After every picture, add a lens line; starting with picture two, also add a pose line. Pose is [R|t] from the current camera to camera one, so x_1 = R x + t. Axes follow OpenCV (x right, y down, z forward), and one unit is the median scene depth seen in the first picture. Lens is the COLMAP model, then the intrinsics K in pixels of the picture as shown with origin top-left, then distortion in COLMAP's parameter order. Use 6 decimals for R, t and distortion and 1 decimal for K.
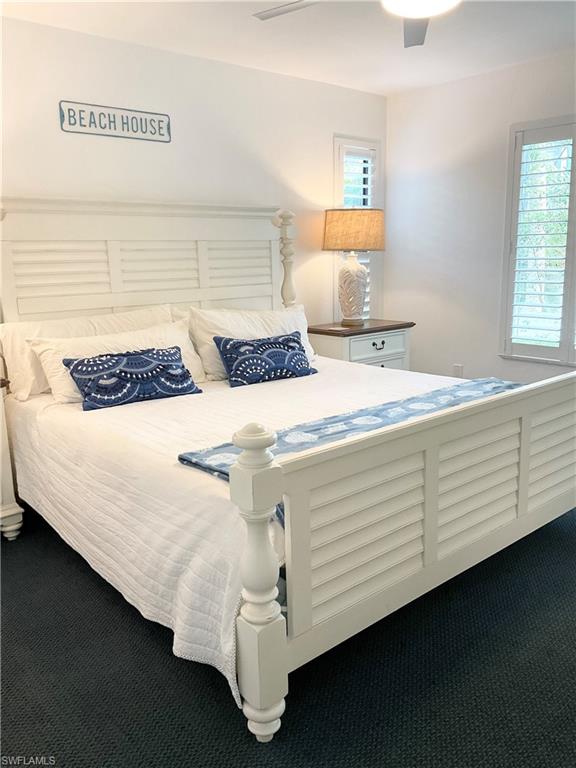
lens RADIAL K [[629.8, 0, 288.7], [0, 629.8, 417.3], [0, 0, 1]] dist [-0.000947, -0.088128]
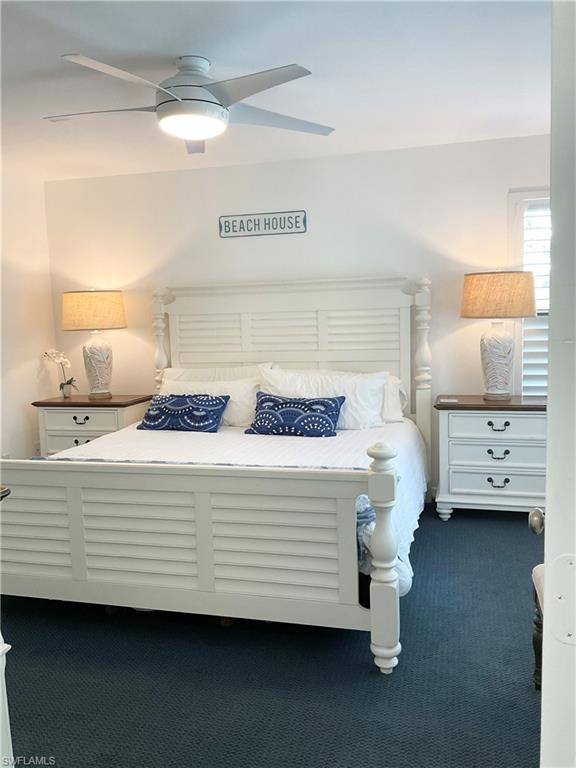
lens RADIAL K [[648.8, 0, 288.0], [0, 648.8, 384.0], [0, 0, 1]] dist [-0.002131, -0.000310]
pose [[0.531978, 0.084909, -0.842490, 0.924885], [-0.195406, 0.980414, -0.024576, -0.119368], [0.823903, 0.177702, 0.538151, 0.368533]]
